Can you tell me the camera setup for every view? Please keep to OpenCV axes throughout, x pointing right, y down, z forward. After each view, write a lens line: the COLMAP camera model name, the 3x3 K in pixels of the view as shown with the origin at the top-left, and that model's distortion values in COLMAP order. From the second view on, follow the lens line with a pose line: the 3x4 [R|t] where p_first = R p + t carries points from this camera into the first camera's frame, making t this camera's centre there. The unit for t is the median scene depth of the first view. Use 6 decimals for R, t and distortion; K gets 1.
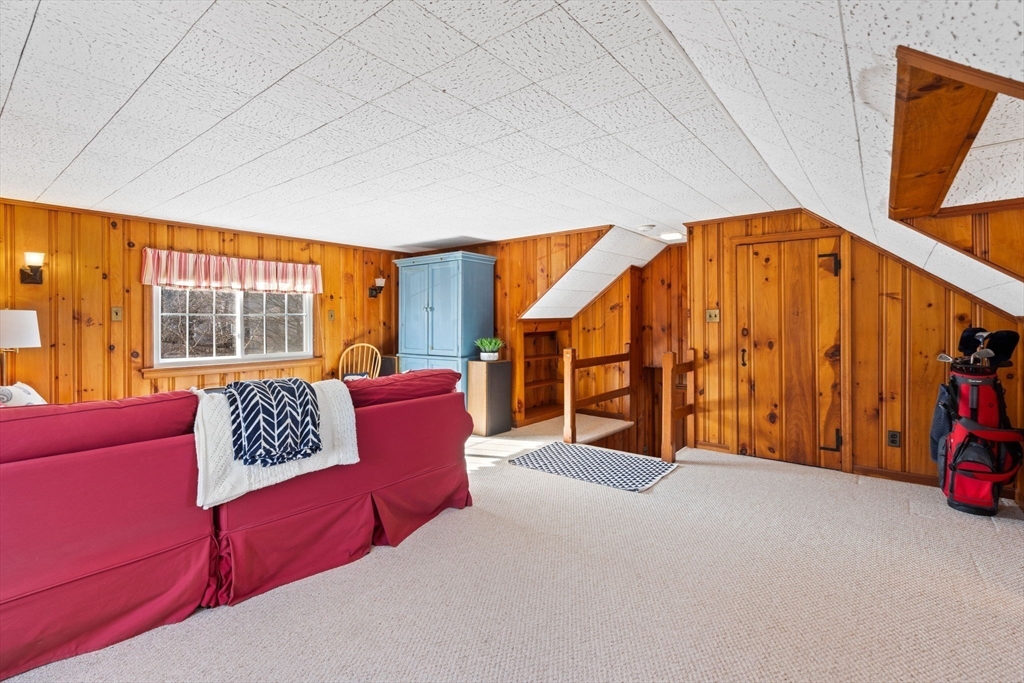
lens RADIAL K [[468.4, 0, 512.0], [0, 468.4, 323.4], [0, 0, 1]] dist [-0.000971, 0.000165]
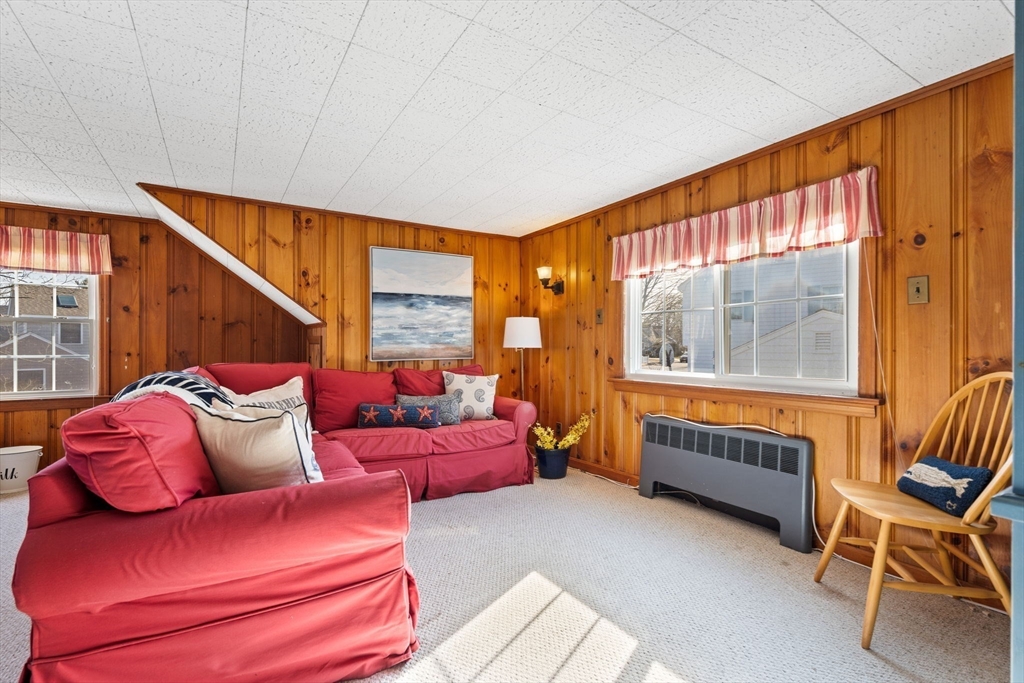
lens RADIAL K [[459.8, 0, 510.2], [0, 459.8, 352.6], [0, 0, 1]] dist [-0.002820, -0.000076]
pose [[-0.329837, 0.019725, -0.943832, 0.074601], [0.004762, 0.999804, 0.019231, 0.029226], [0.944026, 0.001849, -0.329866, 0.994828]]
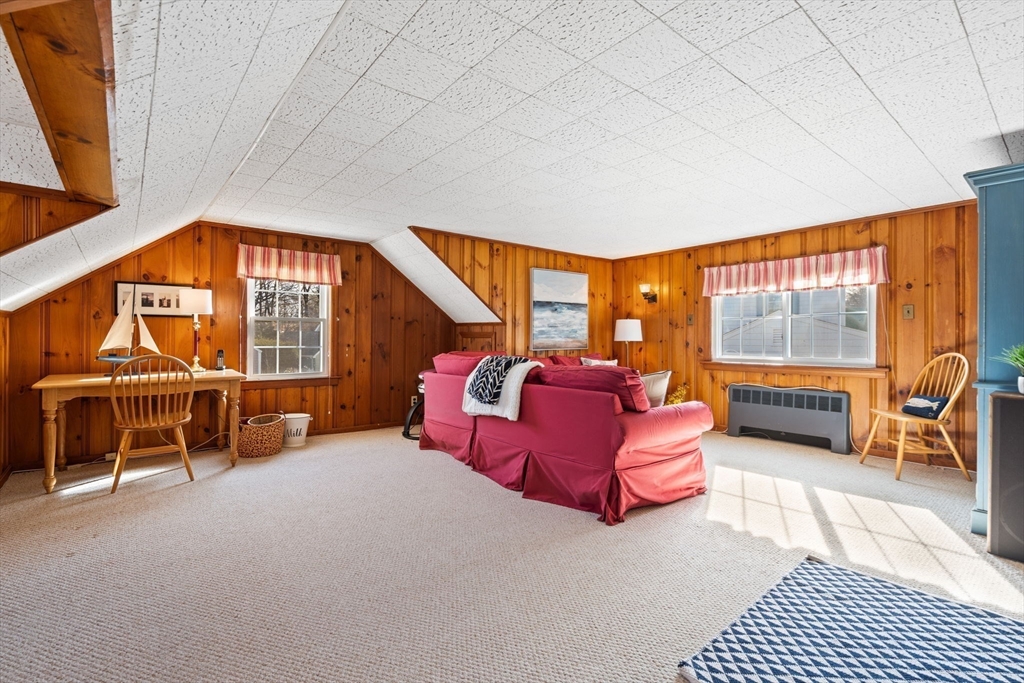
lens RADIAL K [[467.0, 0, 511.2], [0, 467.0, 345.0], [0, 0, 1]] dist [-0.001934, 0.000681]
pose [[-0.203119, 0.017954, -0.978990, 0.535223], [0.001623, 0.999837, 0.017999, 0.024799], [0.979153, 0.002067, -0.203115, 0.669442]]
